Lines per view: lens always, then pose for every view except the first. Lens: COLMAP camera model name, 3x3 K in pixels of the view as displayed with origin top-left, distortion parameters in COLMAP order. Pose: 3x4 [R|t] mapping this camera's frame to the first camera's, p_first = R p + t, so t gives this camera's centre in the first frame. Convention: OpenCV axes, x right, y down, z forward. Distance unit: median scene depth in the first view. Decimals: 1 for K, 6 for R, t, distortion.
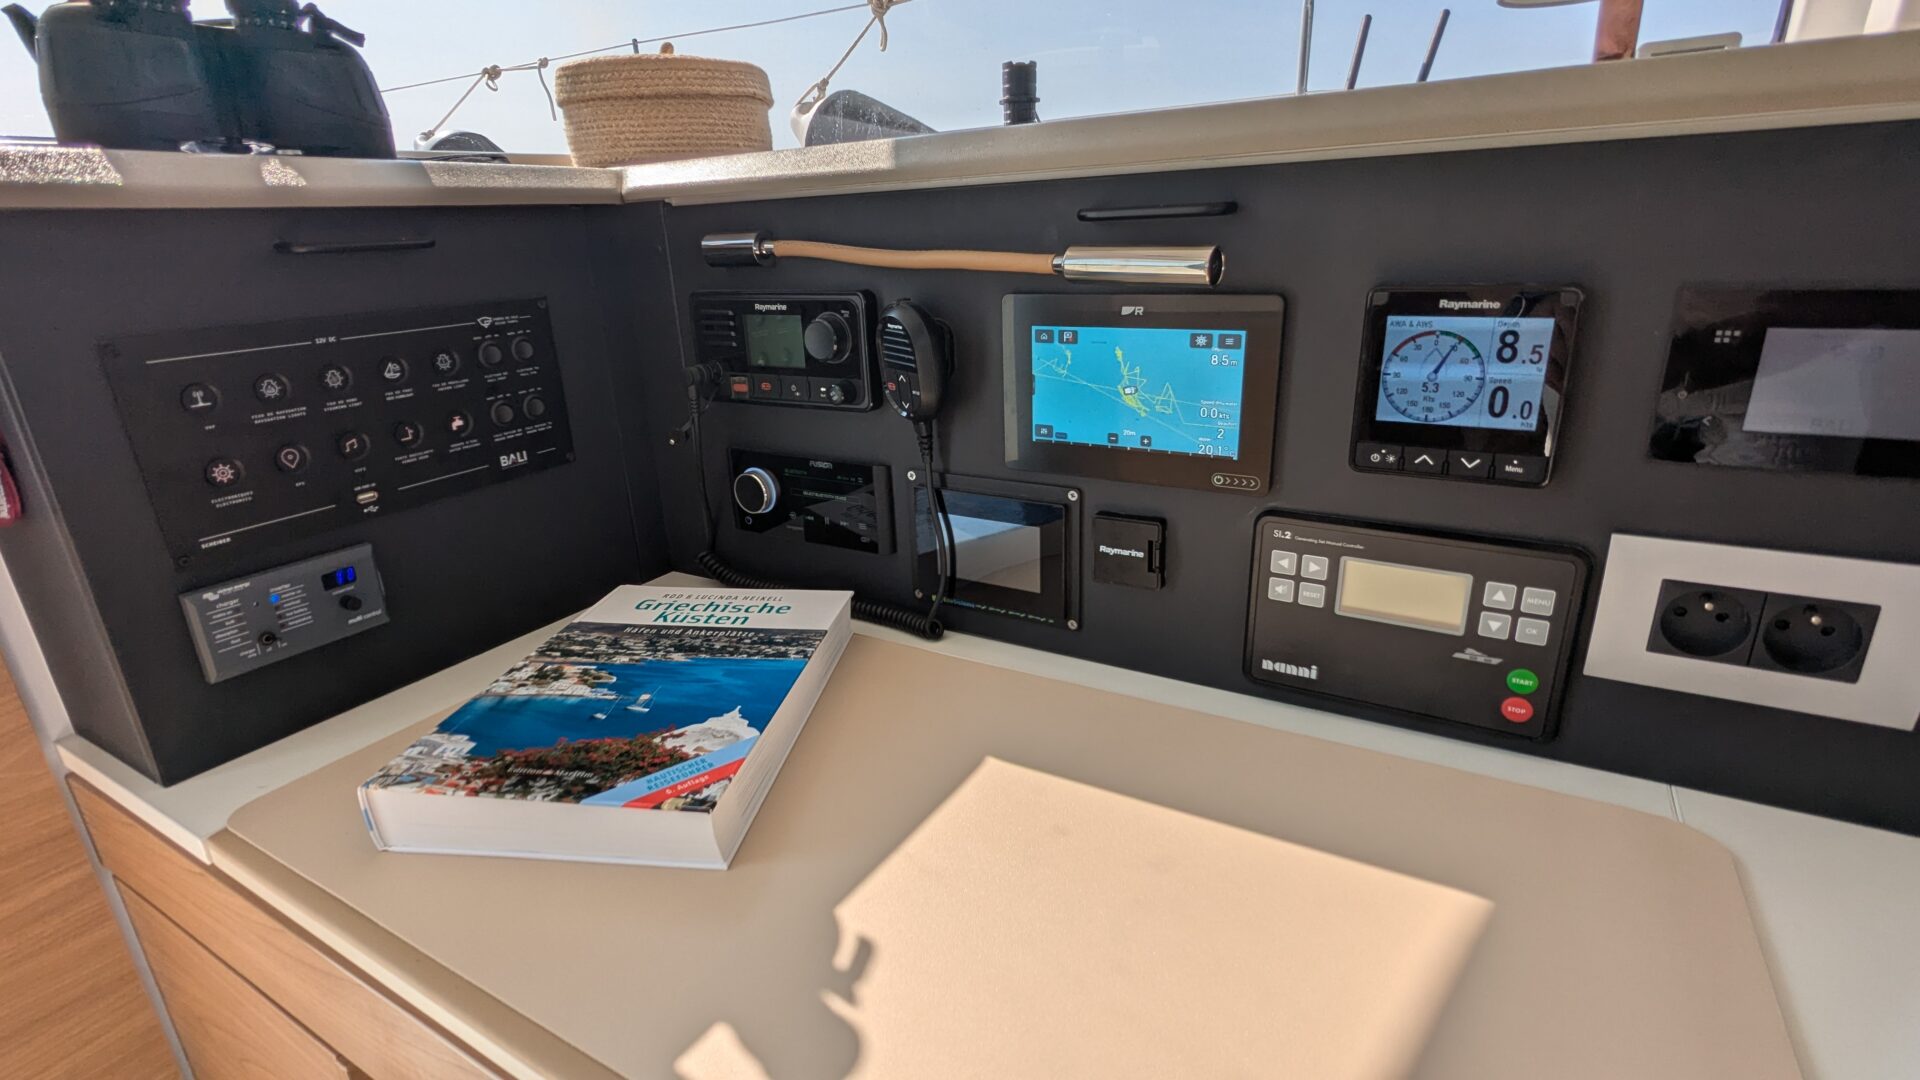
lens RADIAL K [[905.9, 0, 942.3], [0, 905.9, 536.4], [0, 0, 1]] dist [0.001851, 0.000316]
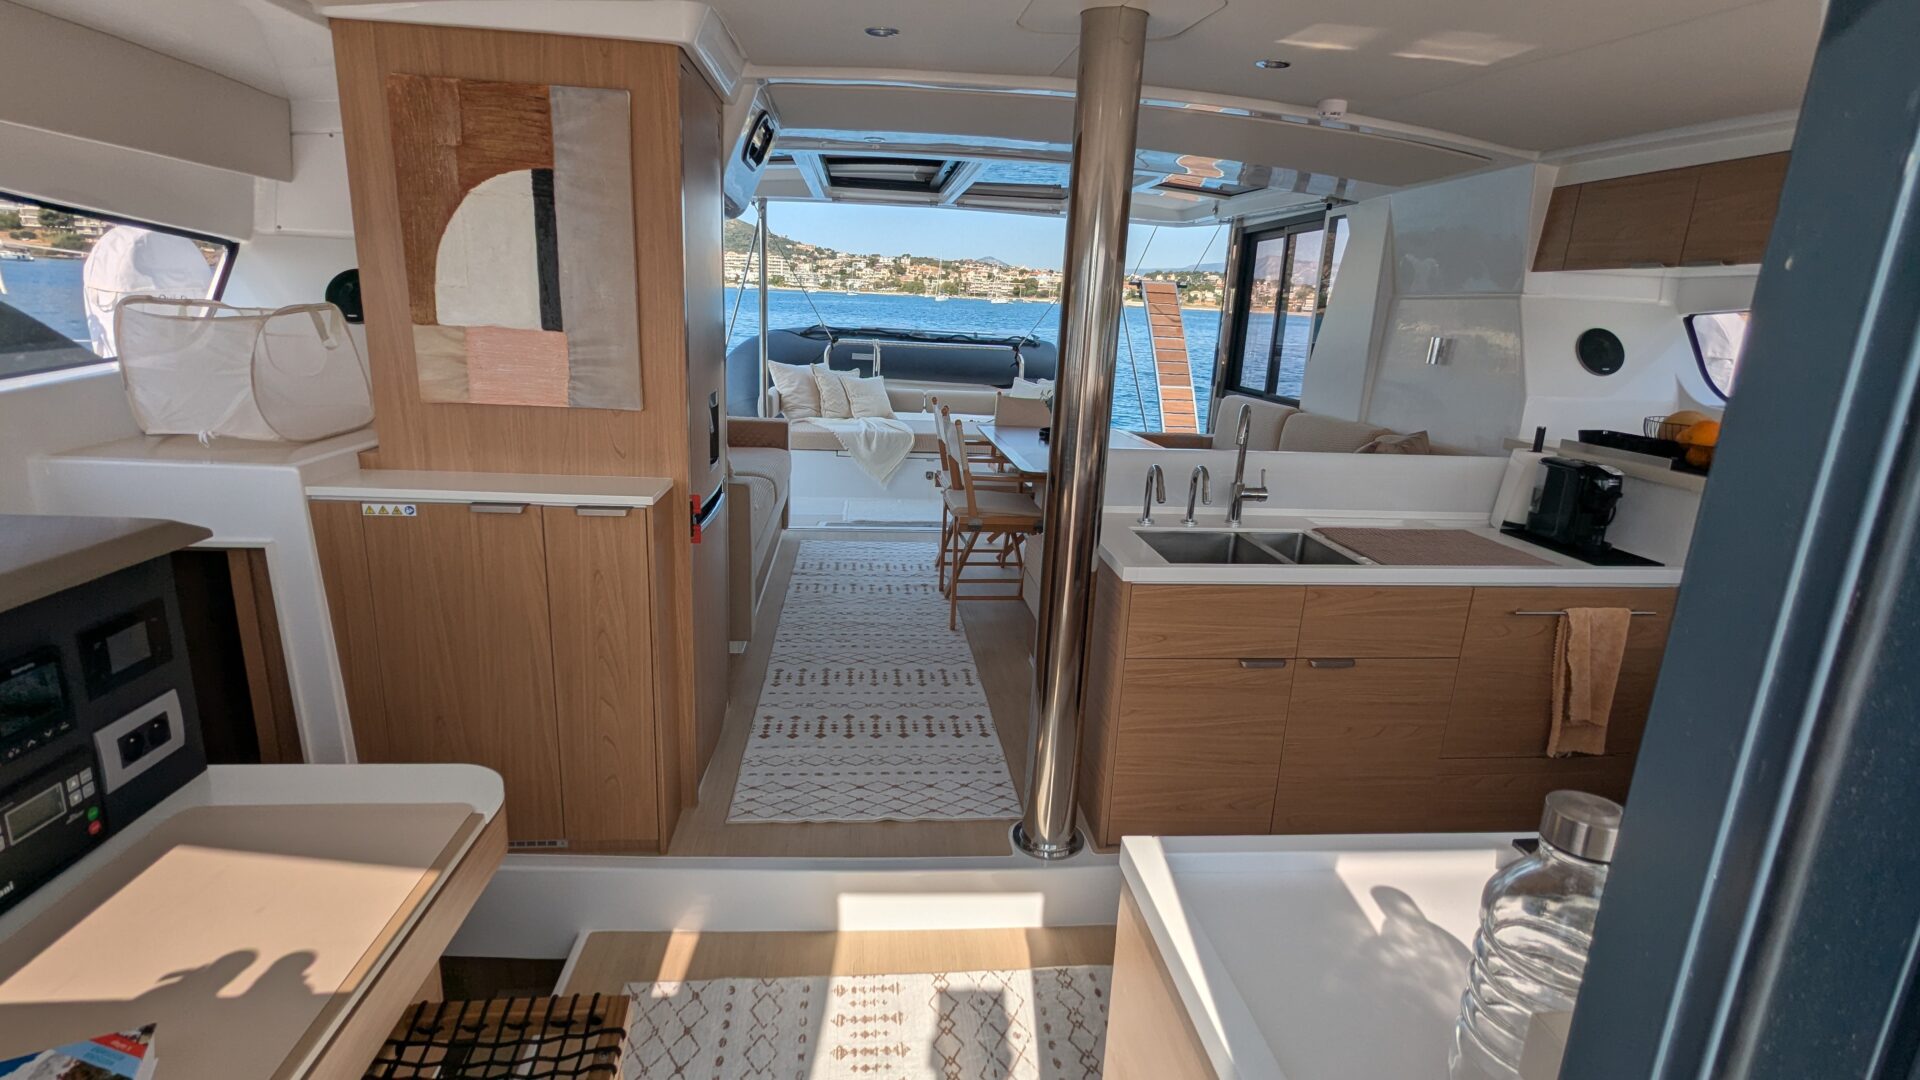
lens RADIAL K [[905.9, 0, 953.6], [0, 905.9, 536.4], [0, 0, 1]] dist [0.001851, 0.000316]
pose [[-0.601383, -0.174321, 0.779712, -2.000640], [0.246702, 0.887703, 0.388744, -0.705016], [-0.759919, 0.426140, -0.490844, 0.225392]]
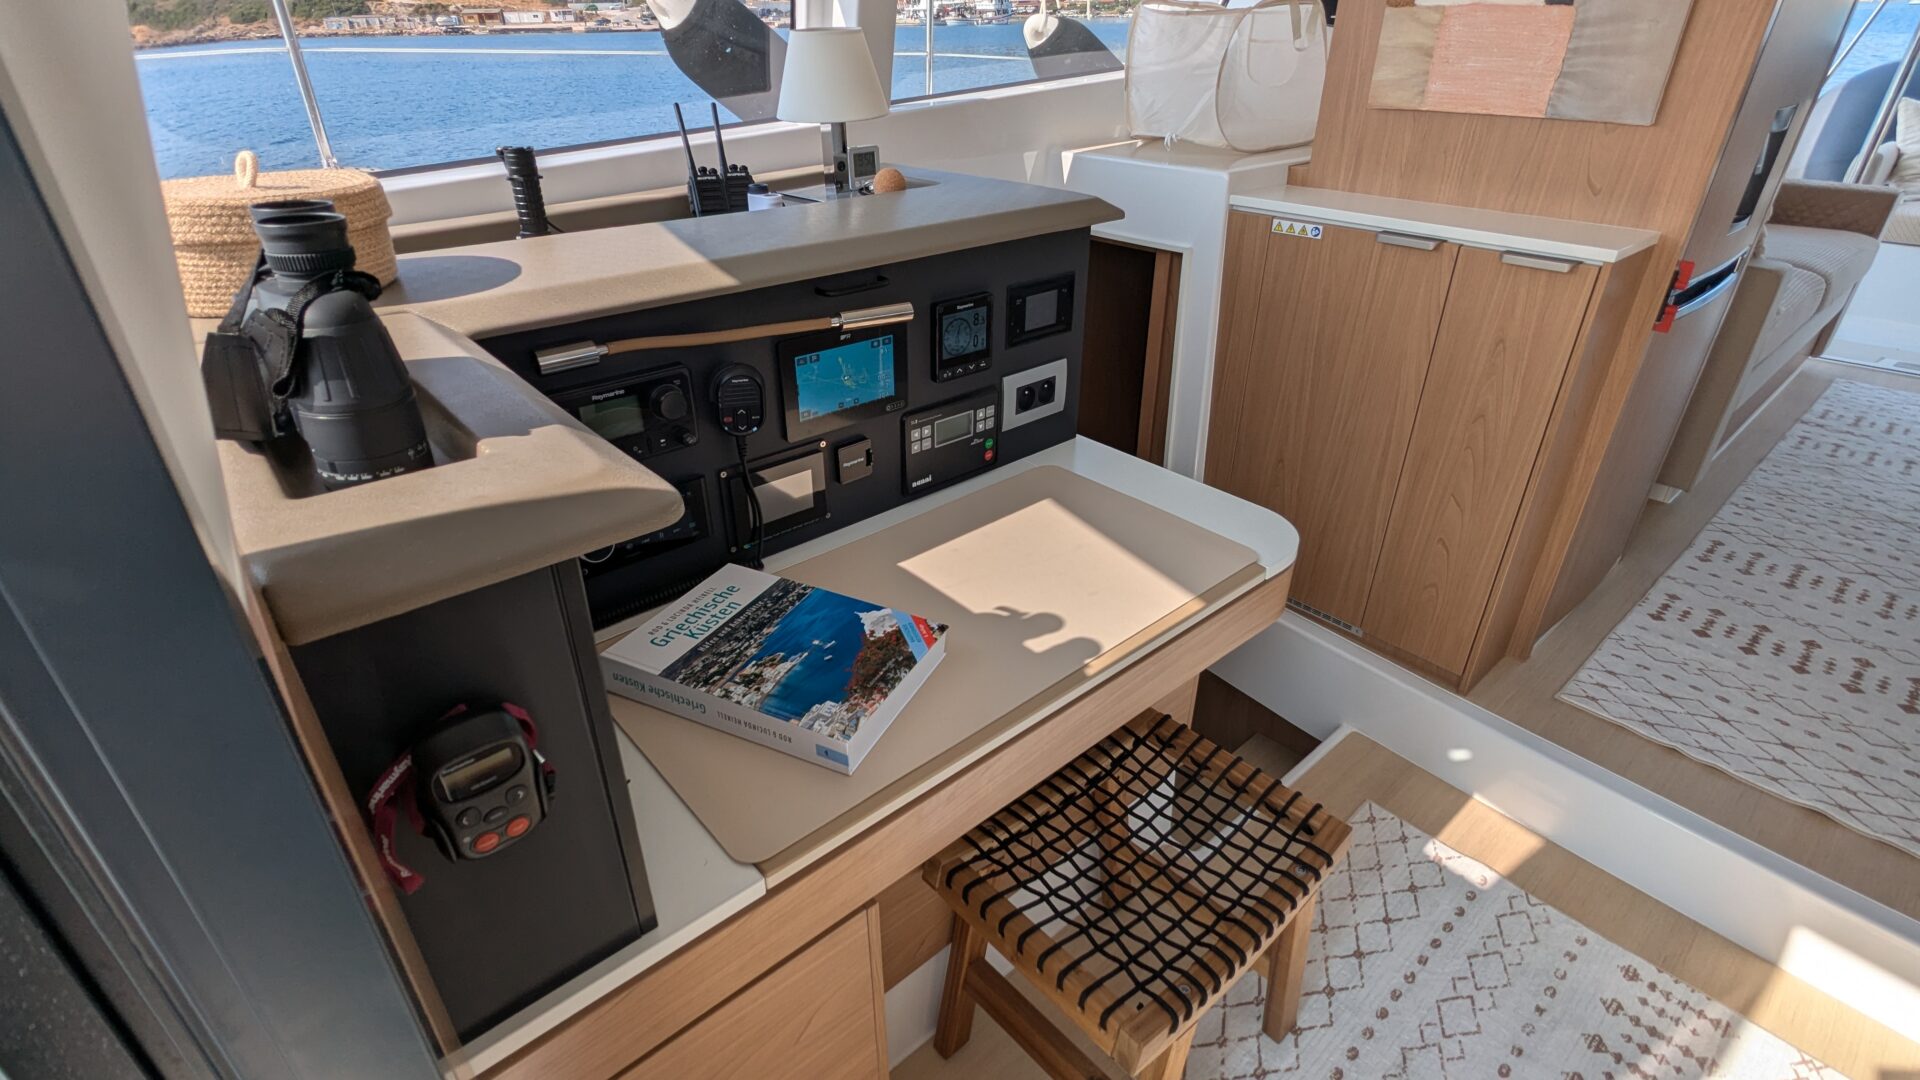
lens RADIAL K [[905.9, 0, 959.1], [0, 905.9, 540.8], [0, 0, 1]] dist [0.001851, 0.000316]
pose [[0.297761, -0.427980, 0.853330, -1.578524], [0.301526, 0.890280, 0.341298, -0.463228], [-0.905771, 0.155676, 0.394137, 0.114654]]
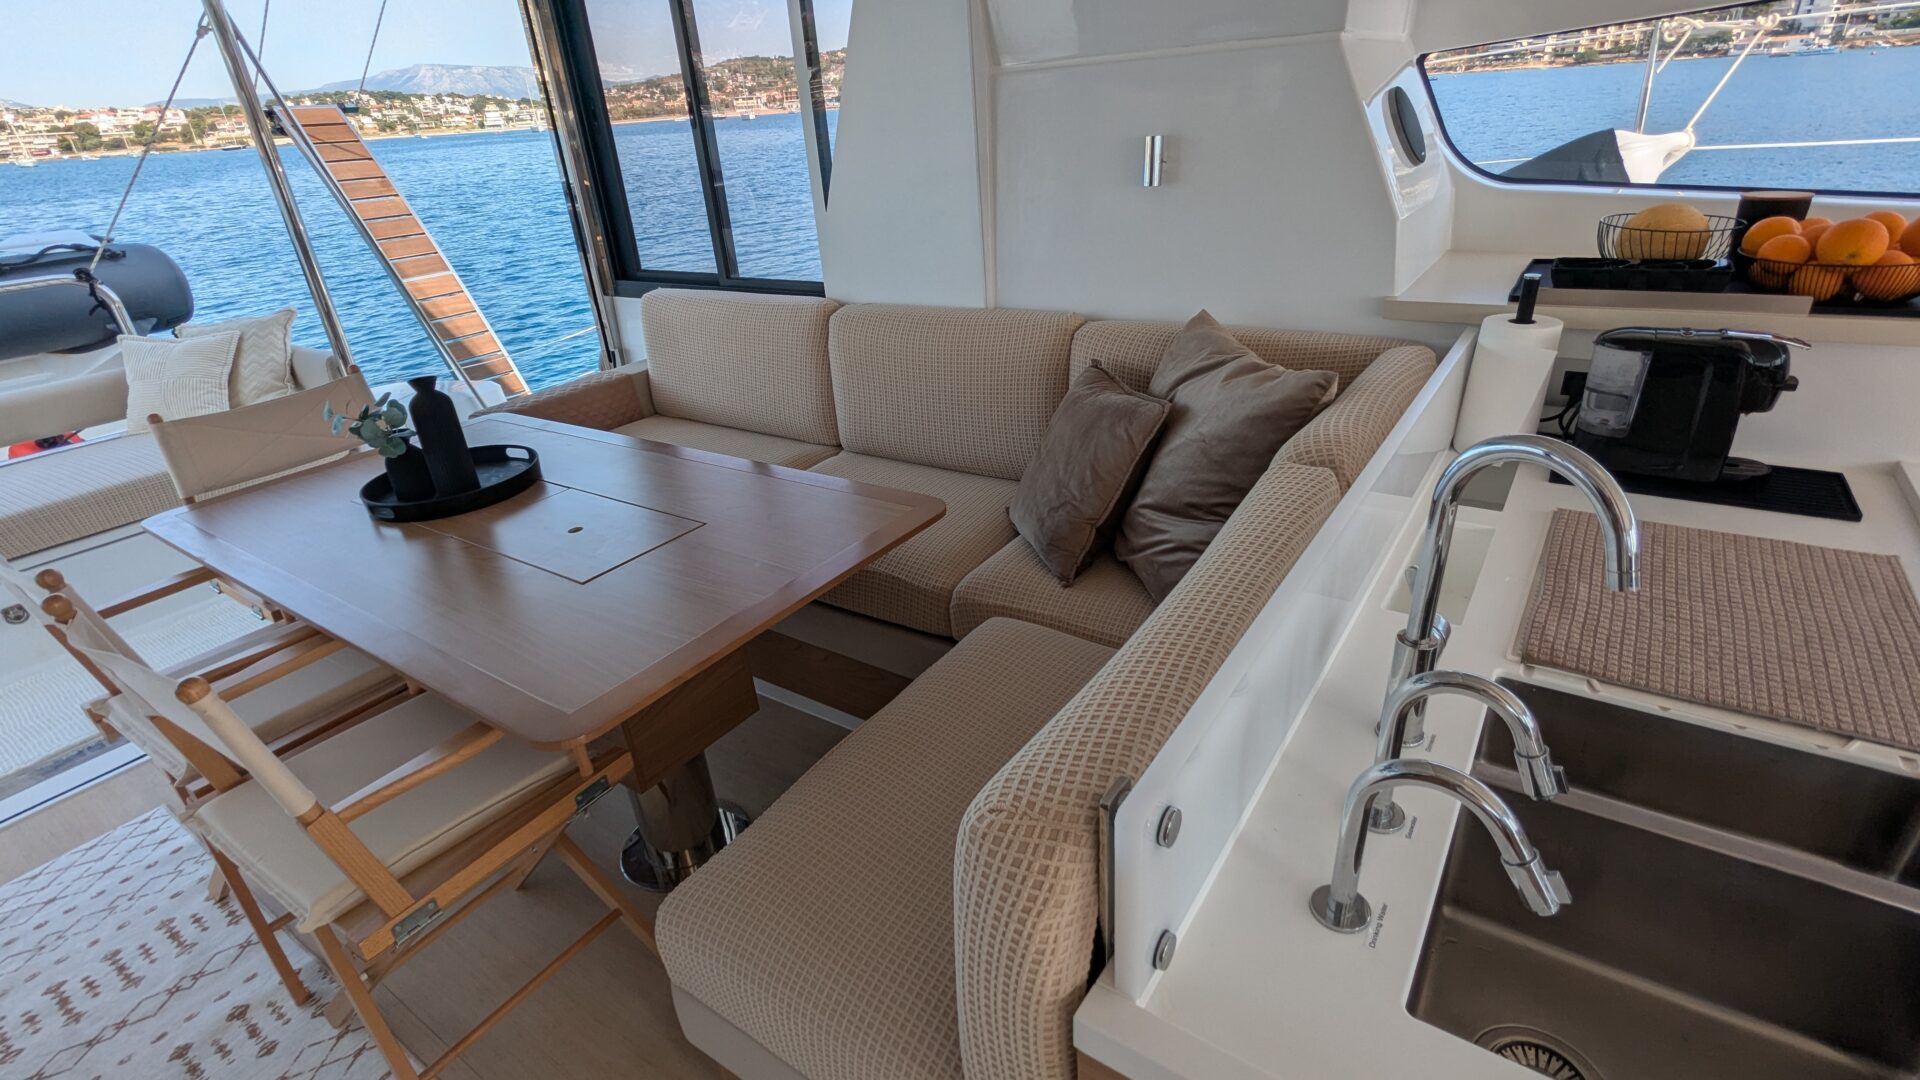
lens RADIAL K [[905.9, 0, 958.1], [0, 905.9, 536.4], [0, 0, 1]] dist [0.001851, 0.000316]
pose [[-0.990831, 0.083129, 0.106503, 1.372219], [0.133970, 0.706475, 0.694942, -0.141757], [-0.017472, 0.702839, -0.711134, -2.223089]]
